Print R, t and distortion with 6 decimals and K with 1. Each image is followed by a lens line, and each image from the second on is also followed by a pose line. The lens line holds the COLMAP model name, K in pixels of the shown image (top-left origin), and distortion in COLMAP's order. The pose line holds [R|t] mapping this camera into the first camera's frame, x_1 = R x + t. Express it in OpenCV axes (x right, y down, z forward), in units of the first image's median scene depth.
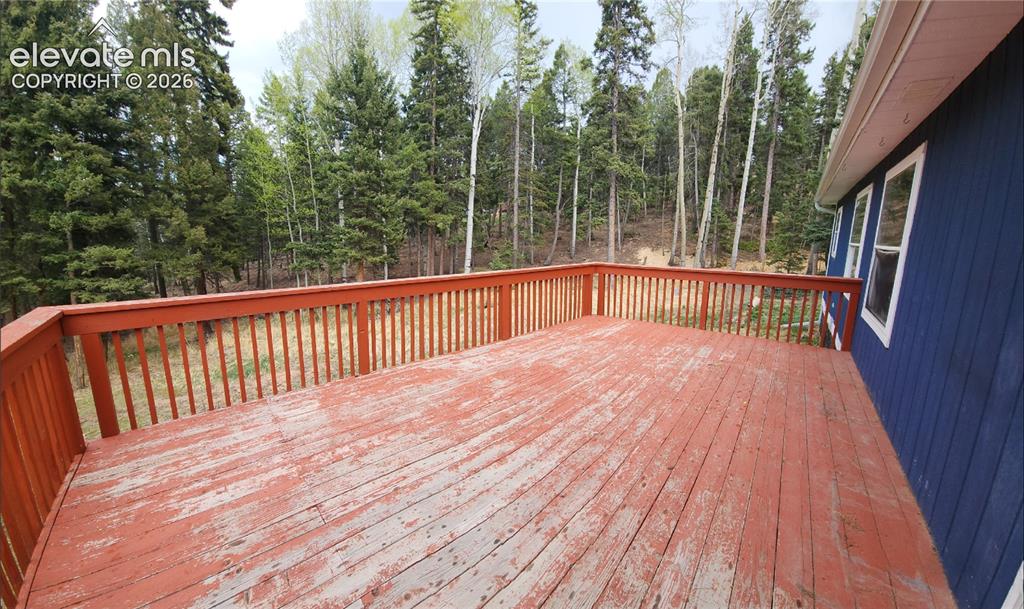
lens RADIAL K [[348.5, 0, 521.2], [0, 348.5, 296.1], [0, 0, 1]] dist [-0.017545, -0.000018]
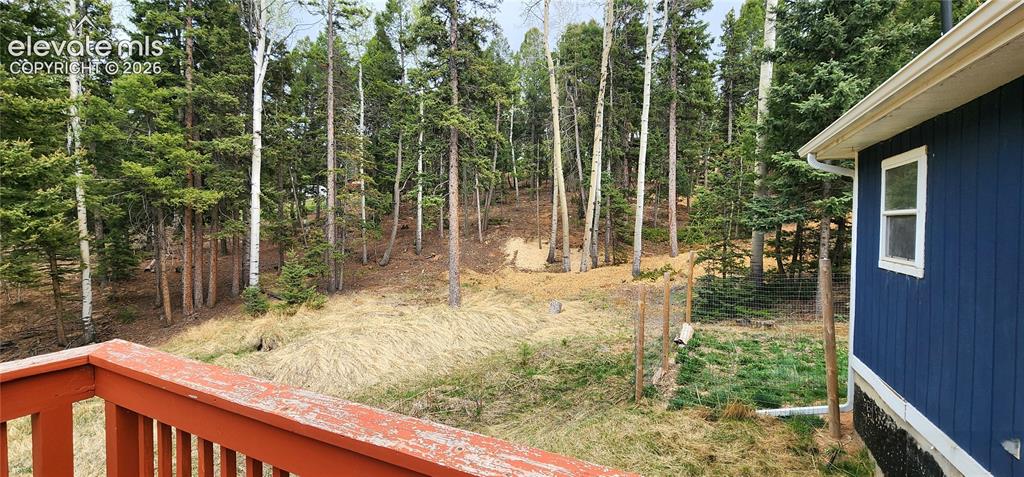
lens RADIAL K [[419.8, 0, 506.2], [0, 419.8, 235.1], [0, 0, 1]] dist [-0.004809, -0.000652]
pose [[0.941722, -0.014994, 0.336059, 0.048174], [0.062720, 0.989315, -0.131617, -0.040629], [-0.330495, 0.145024, 0.932599, 0.233348]]
